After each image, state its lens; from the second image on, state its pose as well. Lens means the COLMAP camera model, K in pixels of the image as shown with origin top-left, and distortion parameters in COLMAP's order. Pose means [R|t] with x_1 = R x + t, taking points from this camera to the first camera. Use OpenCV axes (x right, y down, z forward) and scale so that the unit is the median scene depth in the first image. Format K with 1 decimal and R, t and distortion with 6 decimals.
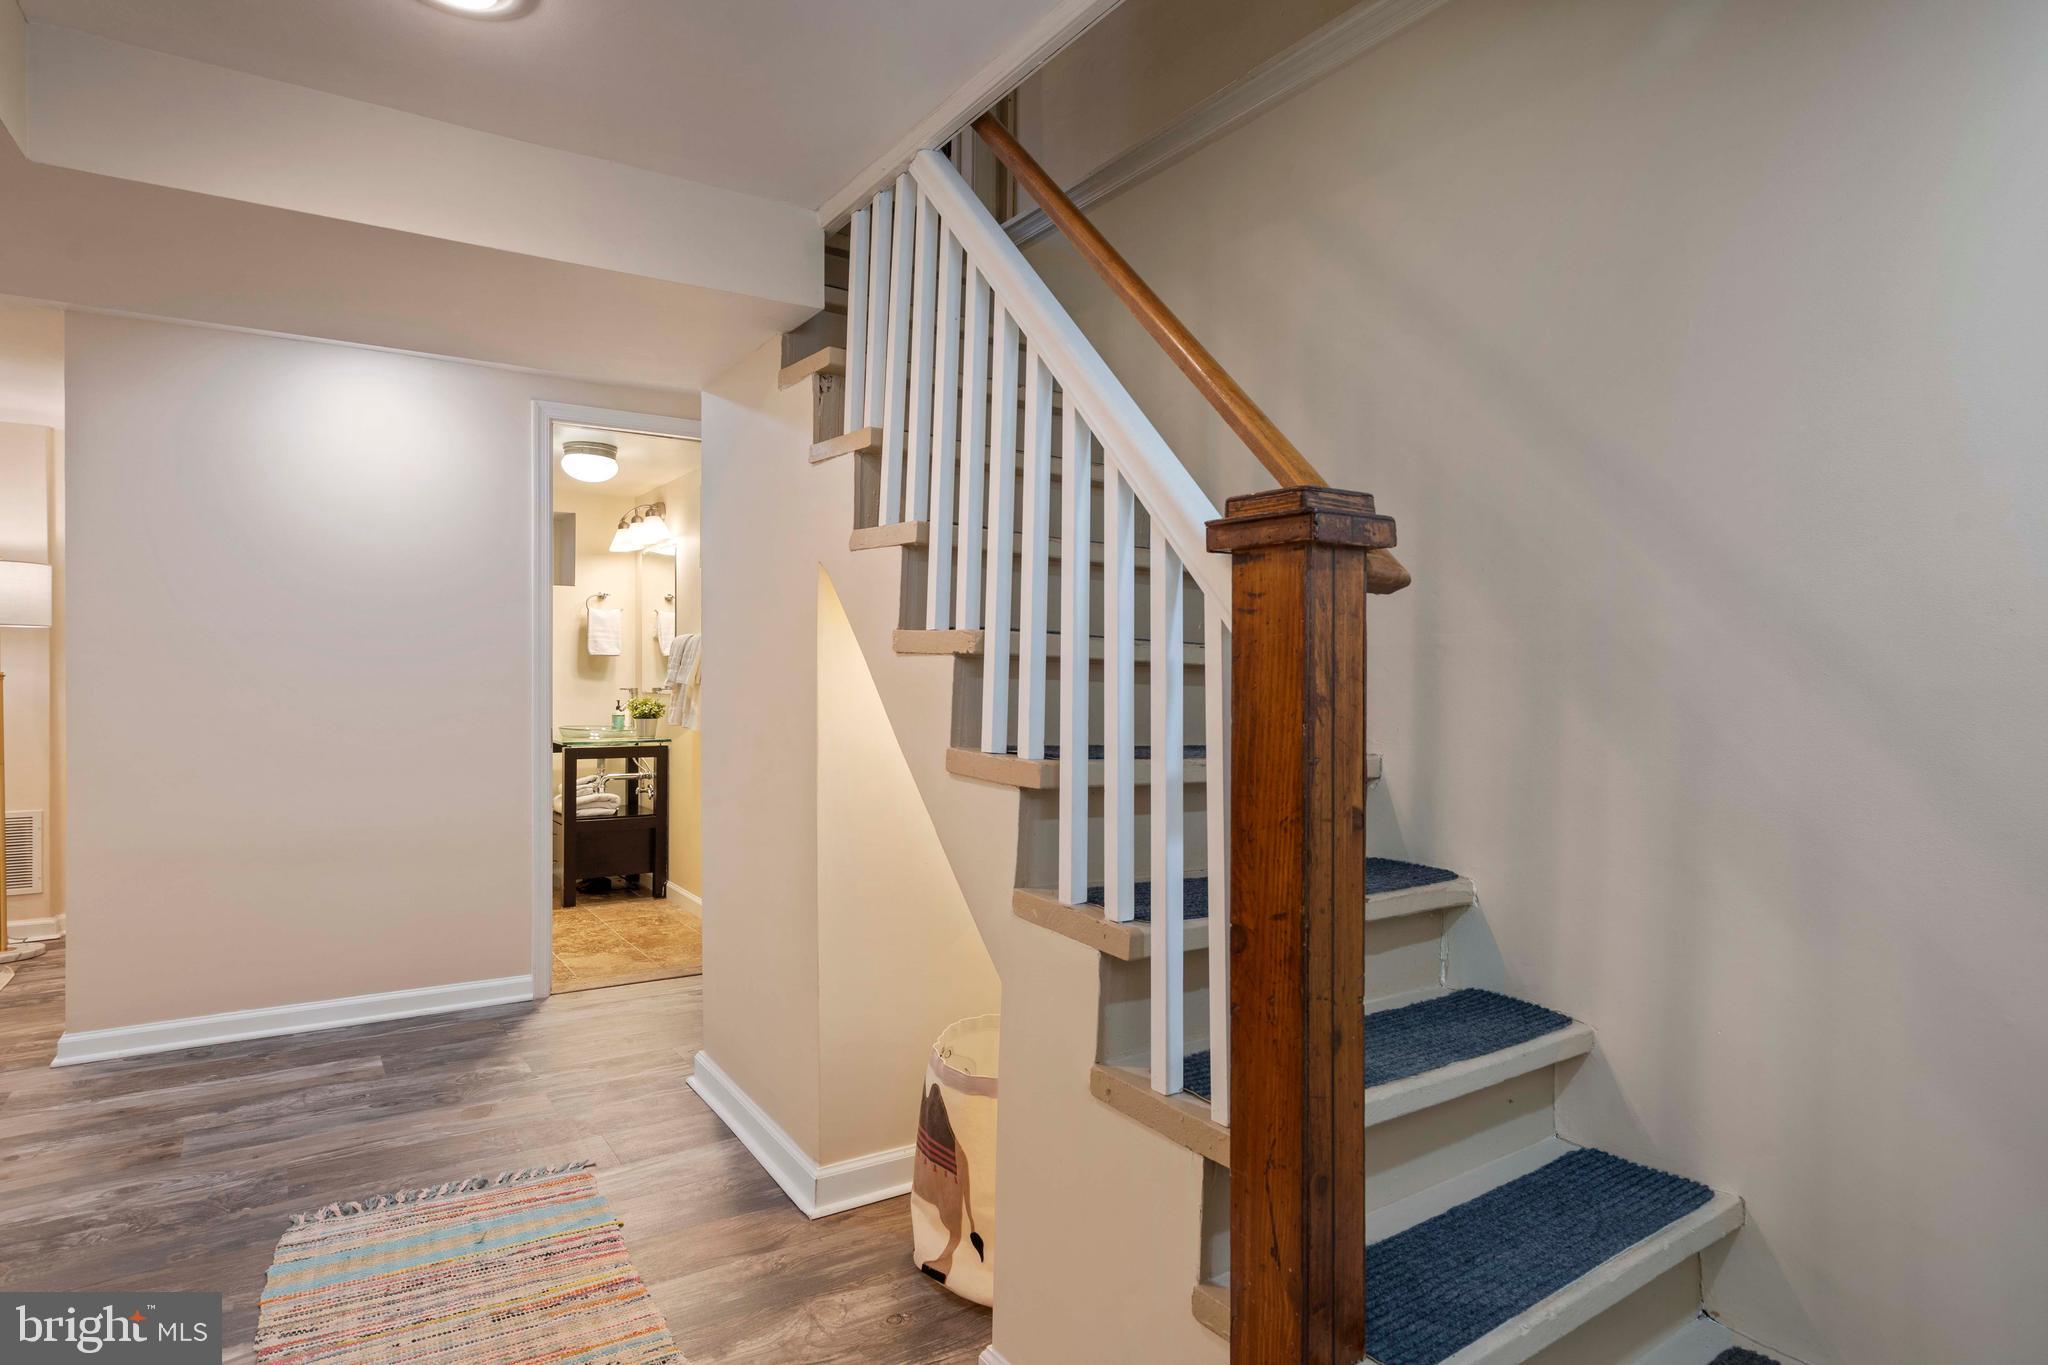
lens RADIAL K [[1104.1, 0, 1024.0], [0, 1104.1, 682.5], [0, 0, 1]] dist [-0.003288, -0.000286]
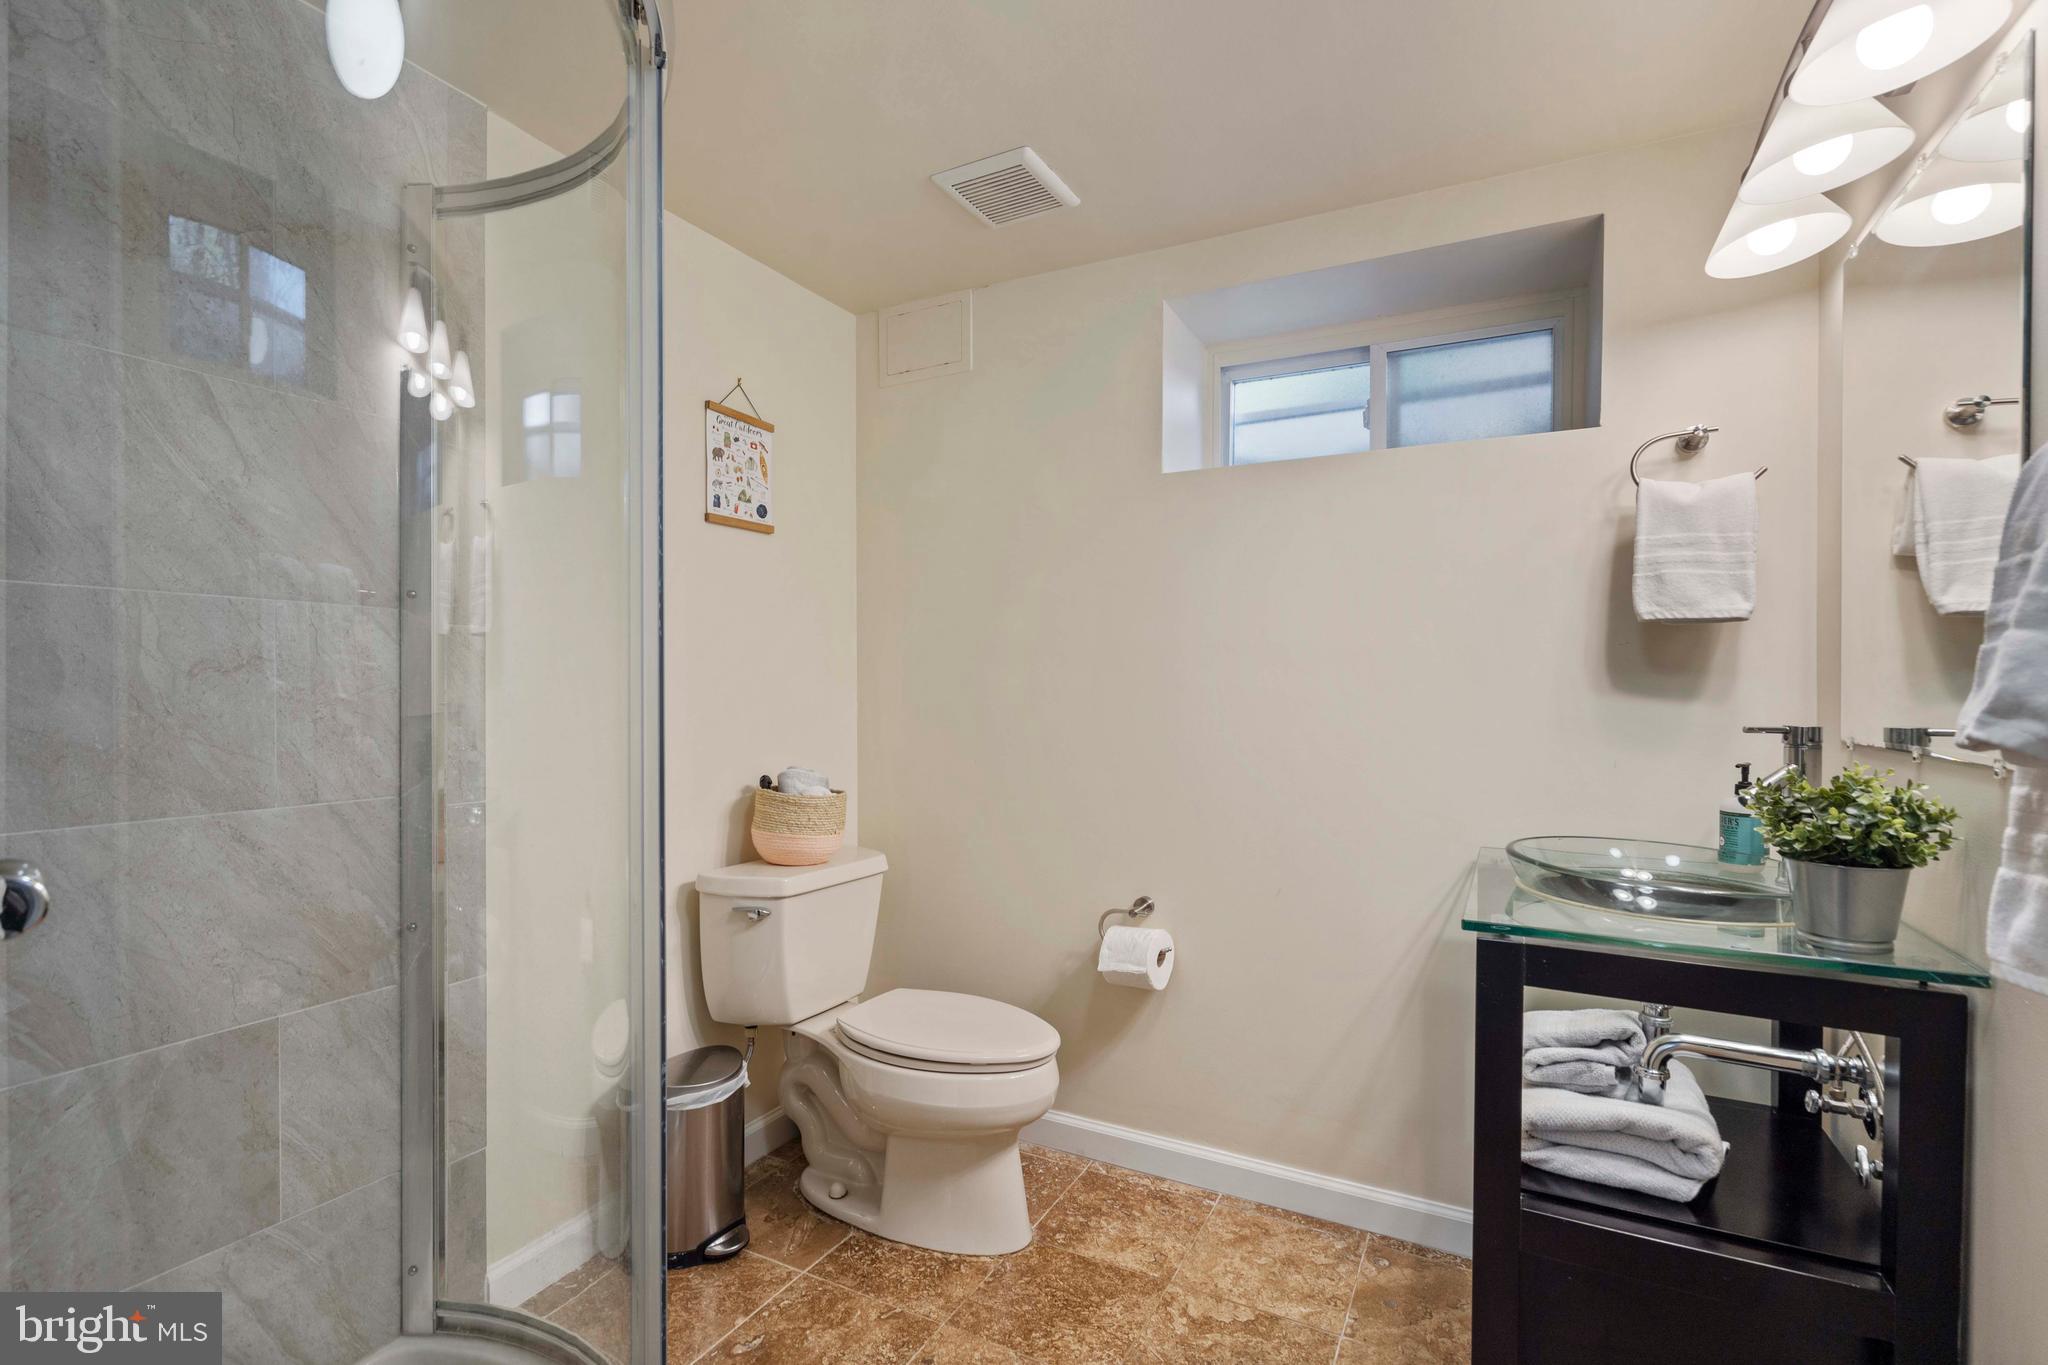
lens RADIAL K [[941.6, 0, 1024.0], [0, 941.6, 682.5], [0, 0, 1]] dist [-0.000363, -0.000034]
pose [[0.467994, -0.002039, -0.883729, -0.232597], [-0.012605, 0.999880, -0.008983, -0.002383], [0.883642, 0.015344, 0.467912, 0.707810]]
